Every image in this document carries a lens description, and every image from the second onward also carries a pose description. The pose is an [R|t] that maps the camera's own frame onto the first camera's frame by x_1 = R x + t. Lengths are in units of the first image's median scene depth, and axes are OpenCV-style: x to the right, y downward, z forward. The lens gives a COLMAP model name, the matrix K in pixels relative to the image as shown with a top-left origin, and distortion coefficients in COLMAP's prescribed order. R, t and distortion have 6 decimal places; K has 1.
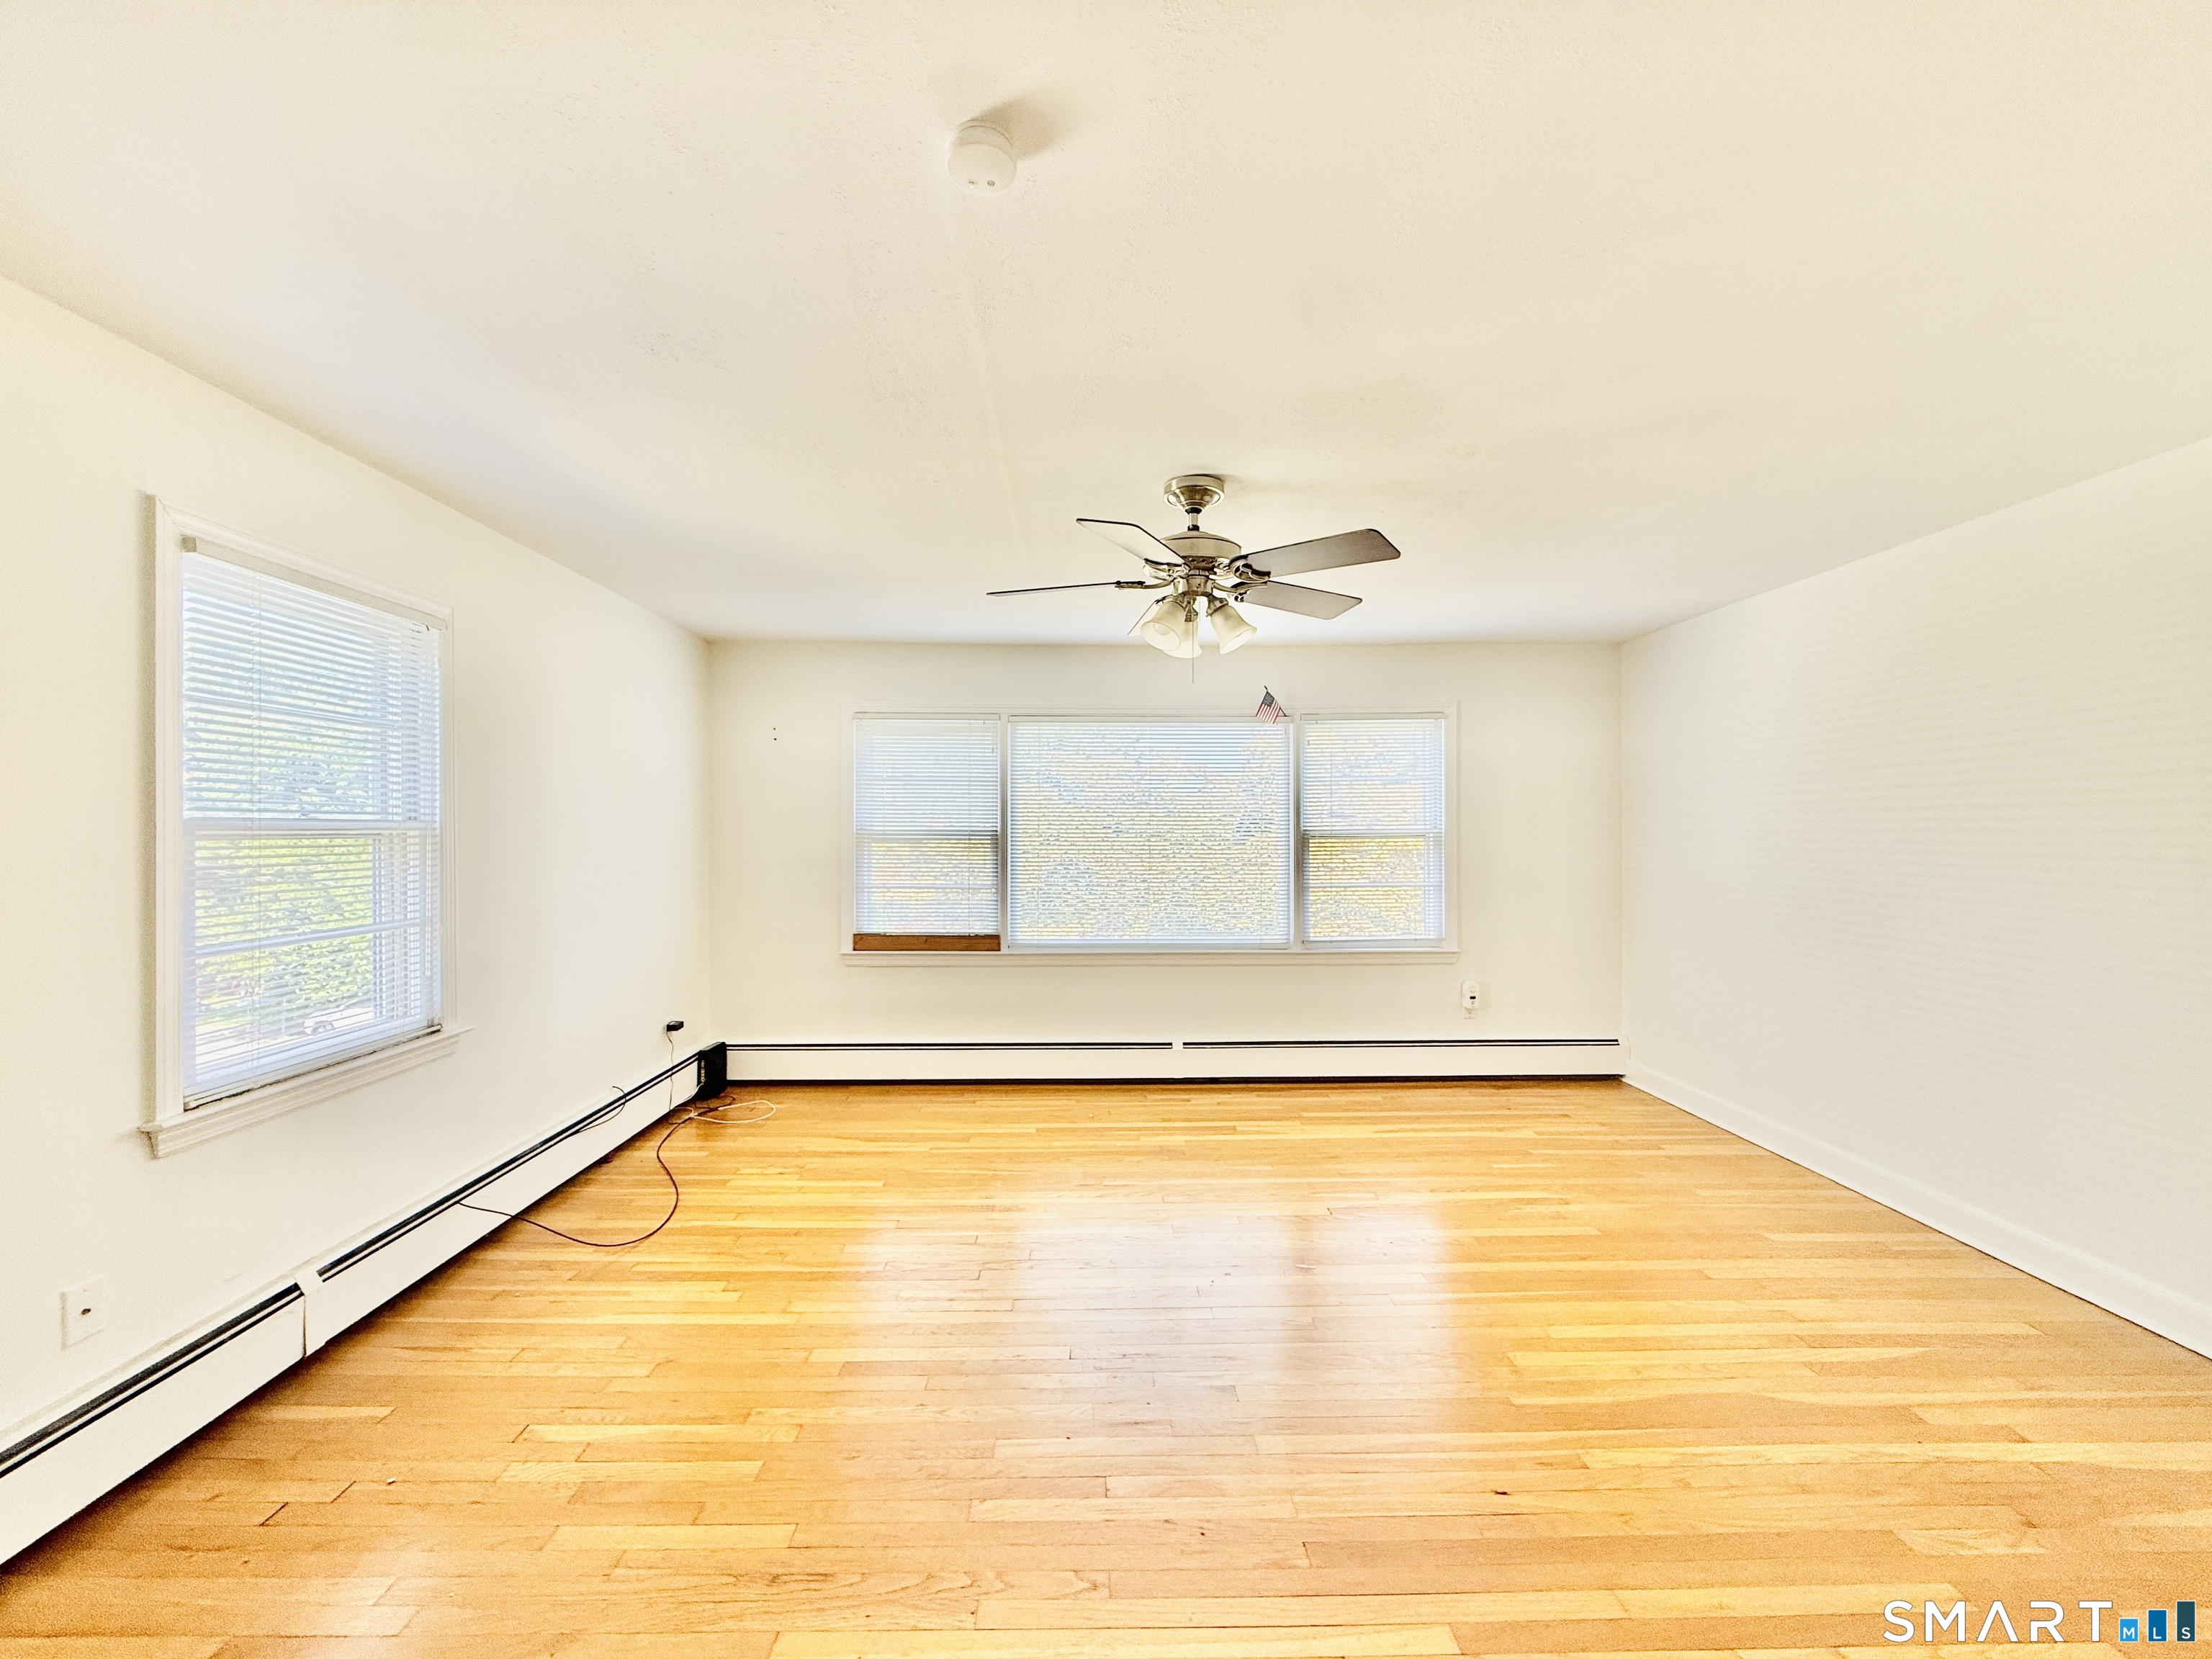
lens RADIAL K [[877.9, 0, 1102.3], [0, 877.9, 831.1], [0, 0, 1]] dist [0.002048, -0.000241]
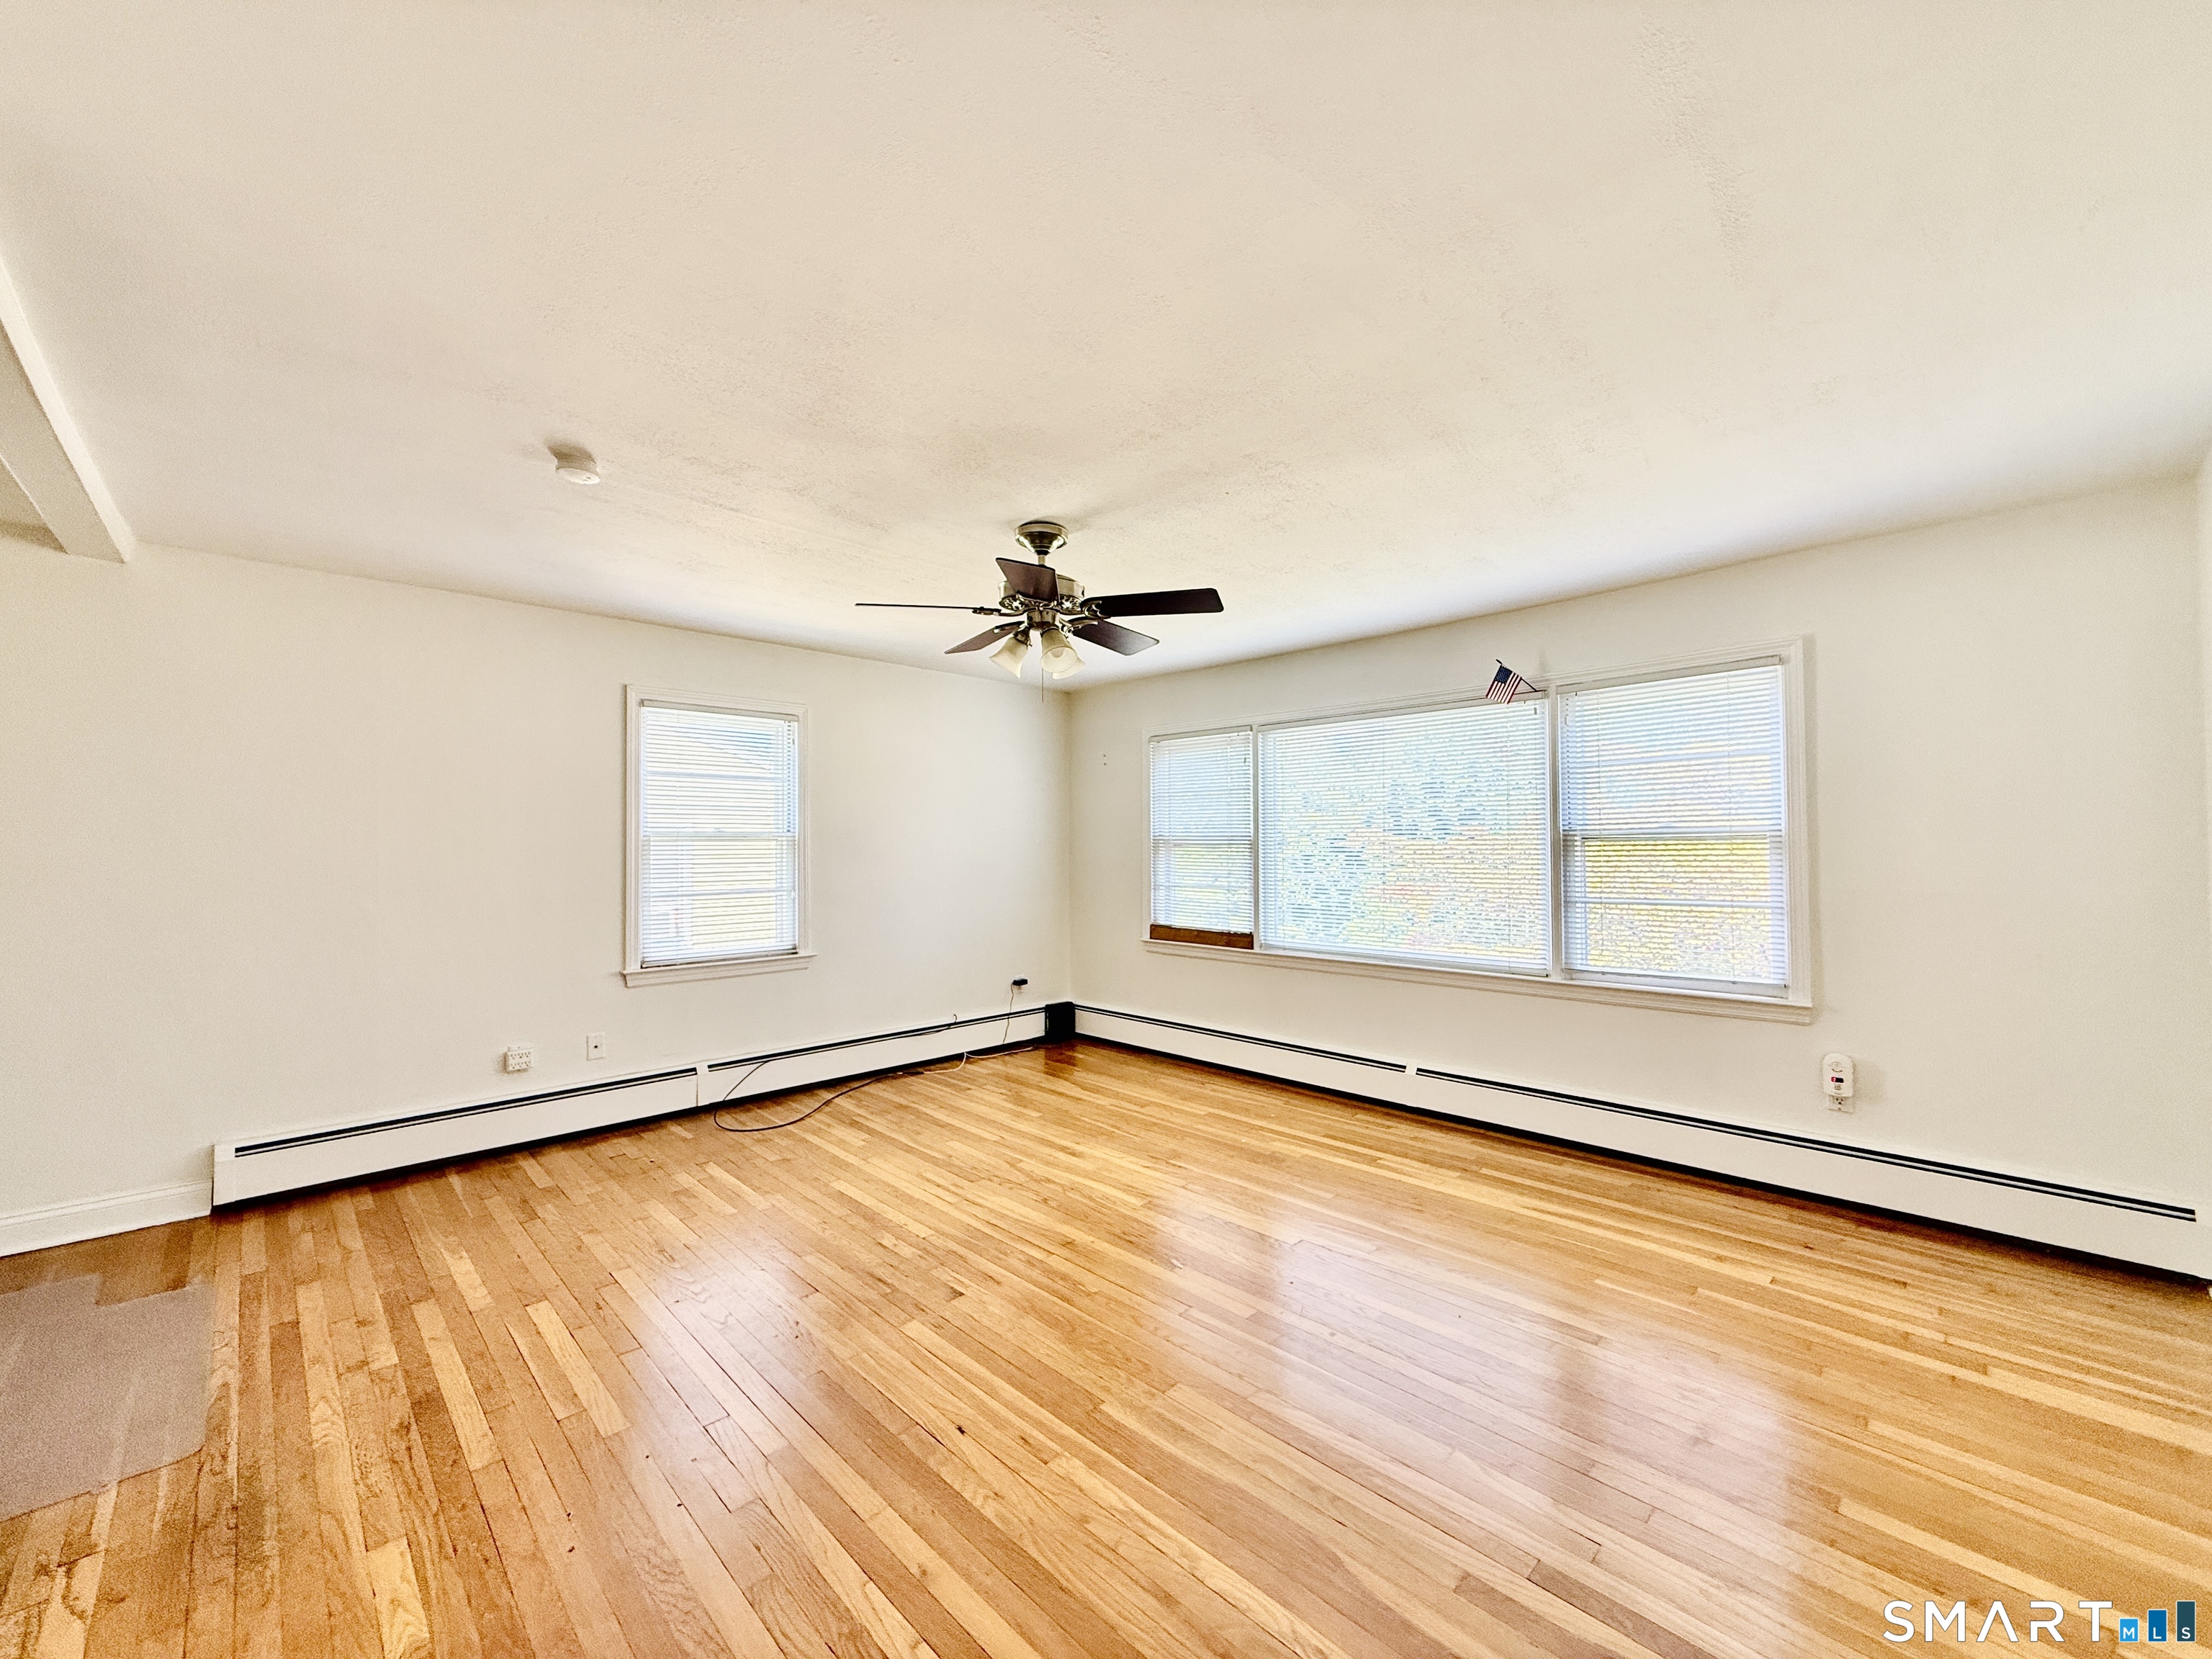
lens RADIAL K [[877.9, 0, 1102.3], [0, 877.9, 831.1], [0, 0, 1]] dist [0.002048, -0.000241]
pose [[0.685627, -0.016237, -0.727772, 0.648084], [0.005001, 0.999833, -0.017595, 0.014520], [0.727935, 0.008424, 0.685594, 0.176522]]
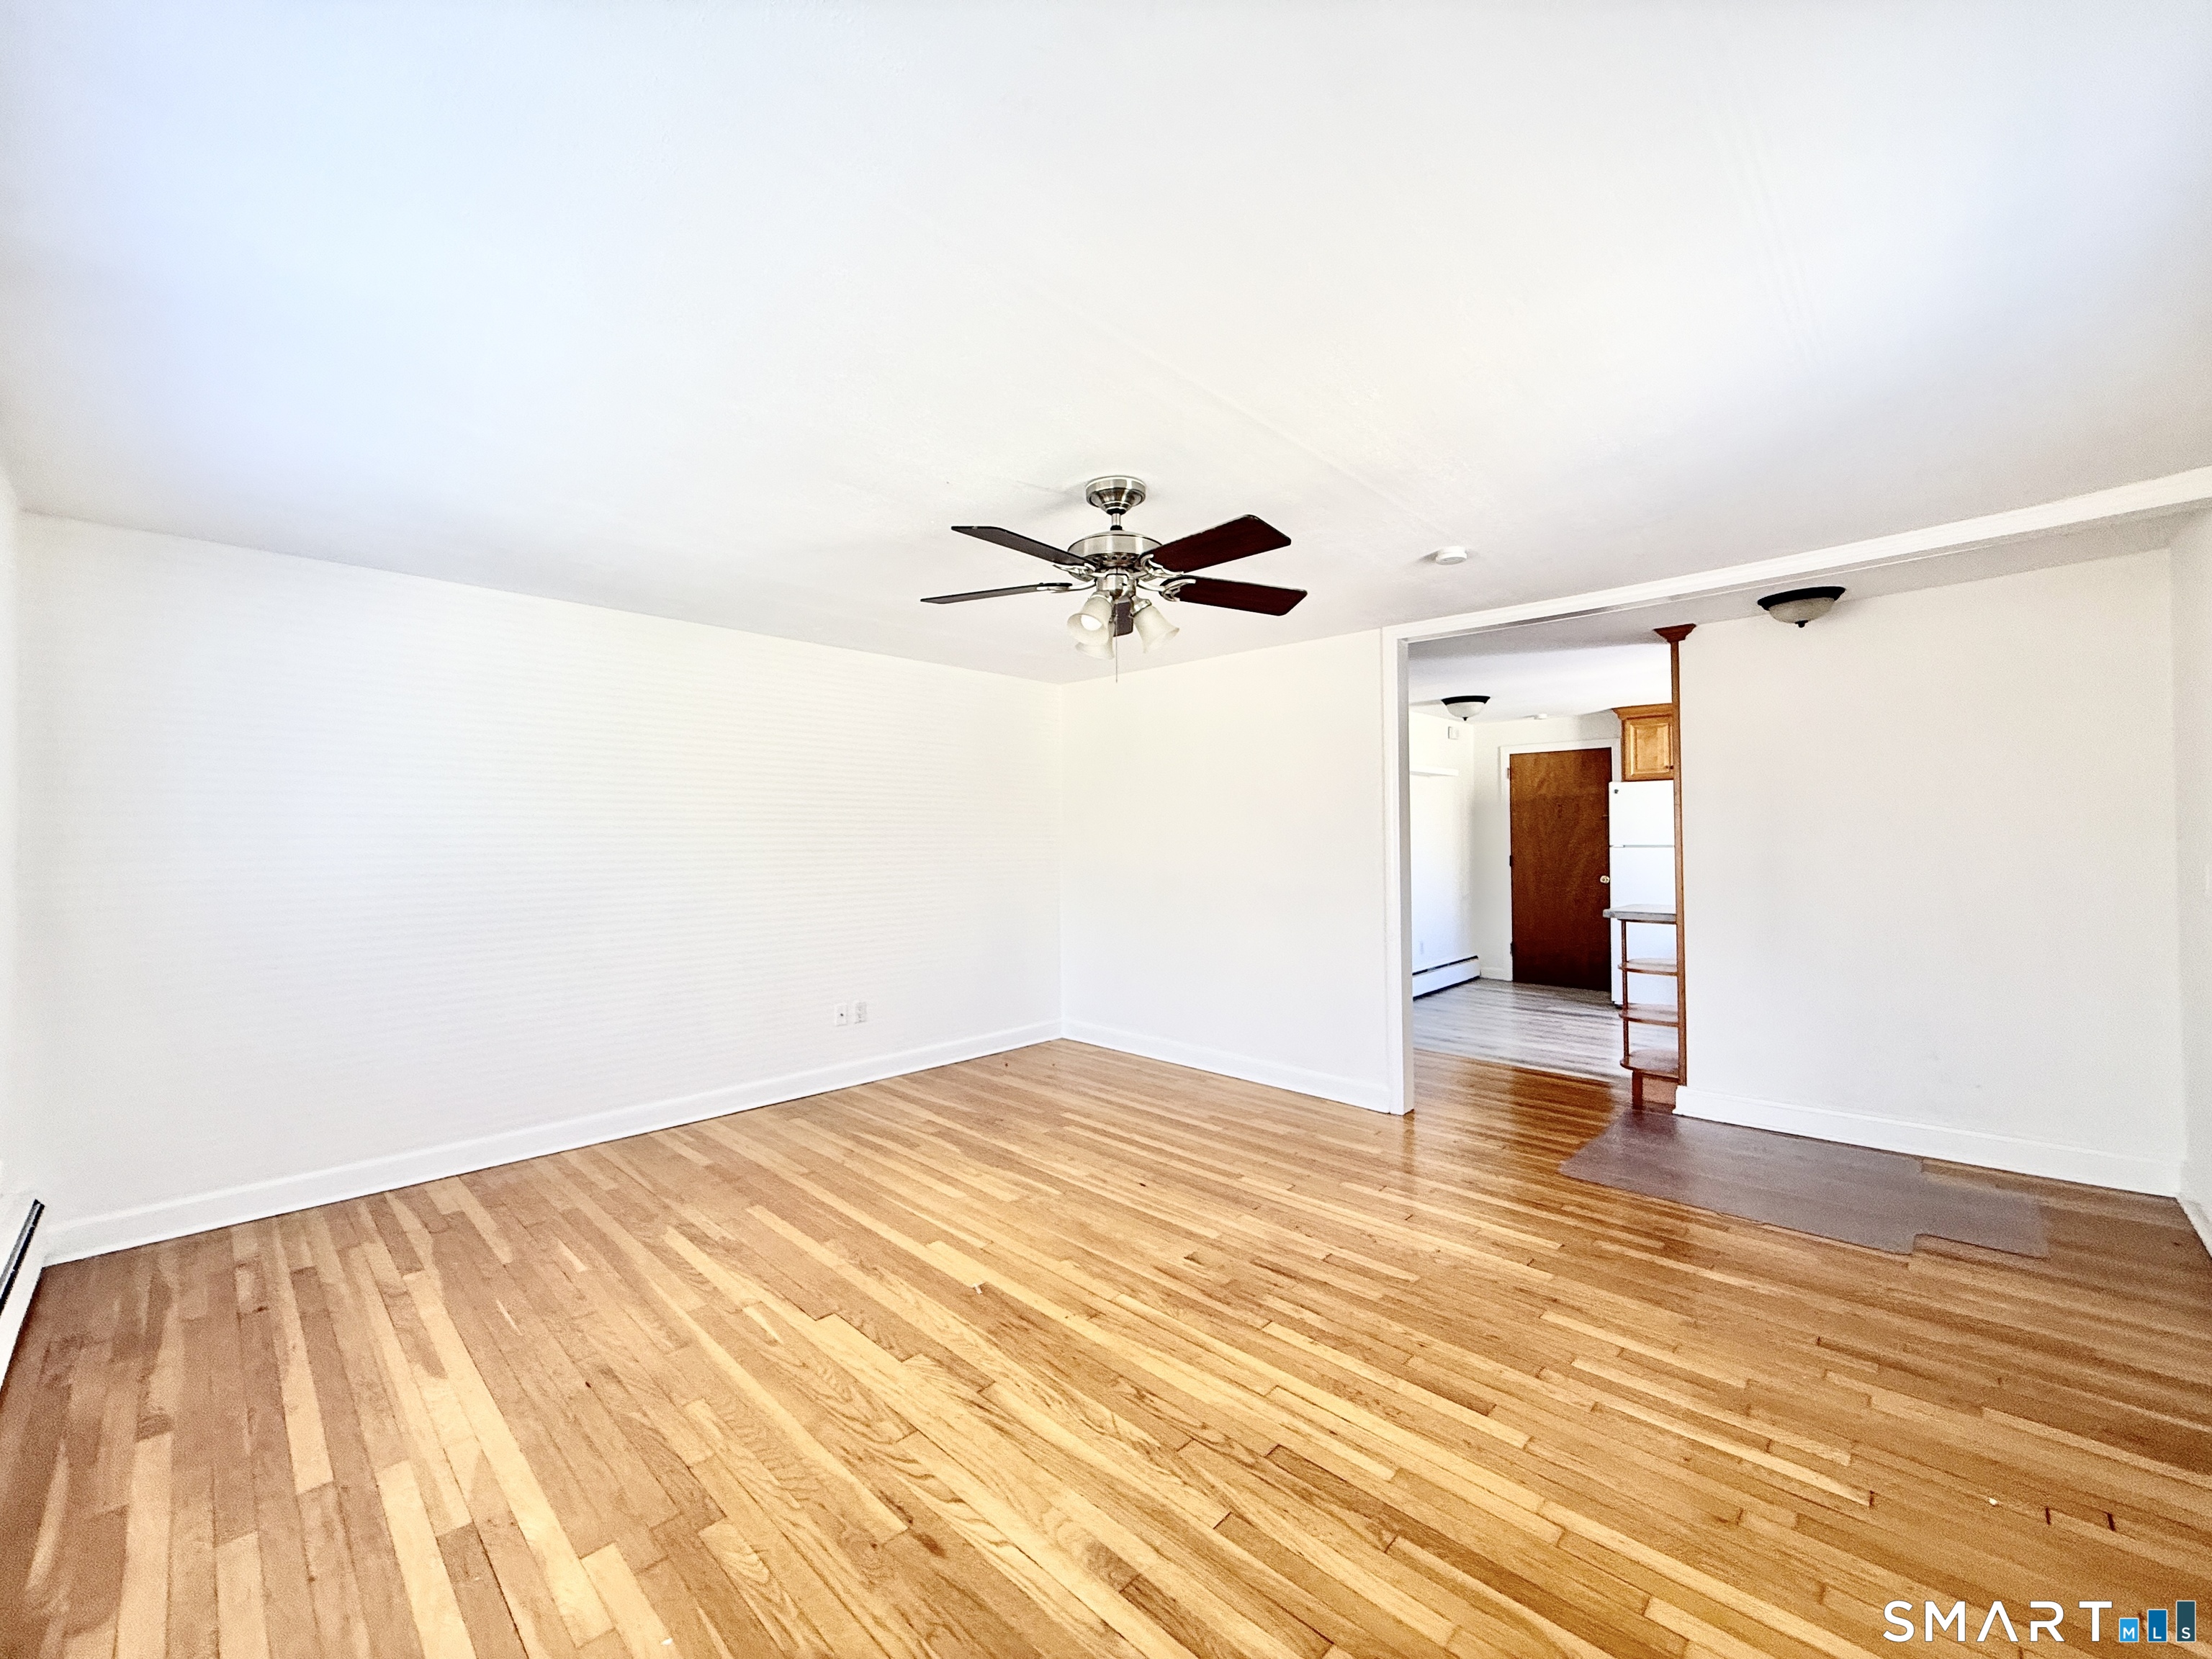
lens RADIAL K [[877.9, 0, 1102.3], [0, 877.9, 831.1], [0, 0, 1]] dist [0.002048, -0.000241]
pose [[-0.706017, 0.010235, 0.708121, -0.387400], [0.006175, 0.999947, -0.008297, 0.006694], [-0.708168, -0.001485, -0.706042, 1.124958]]
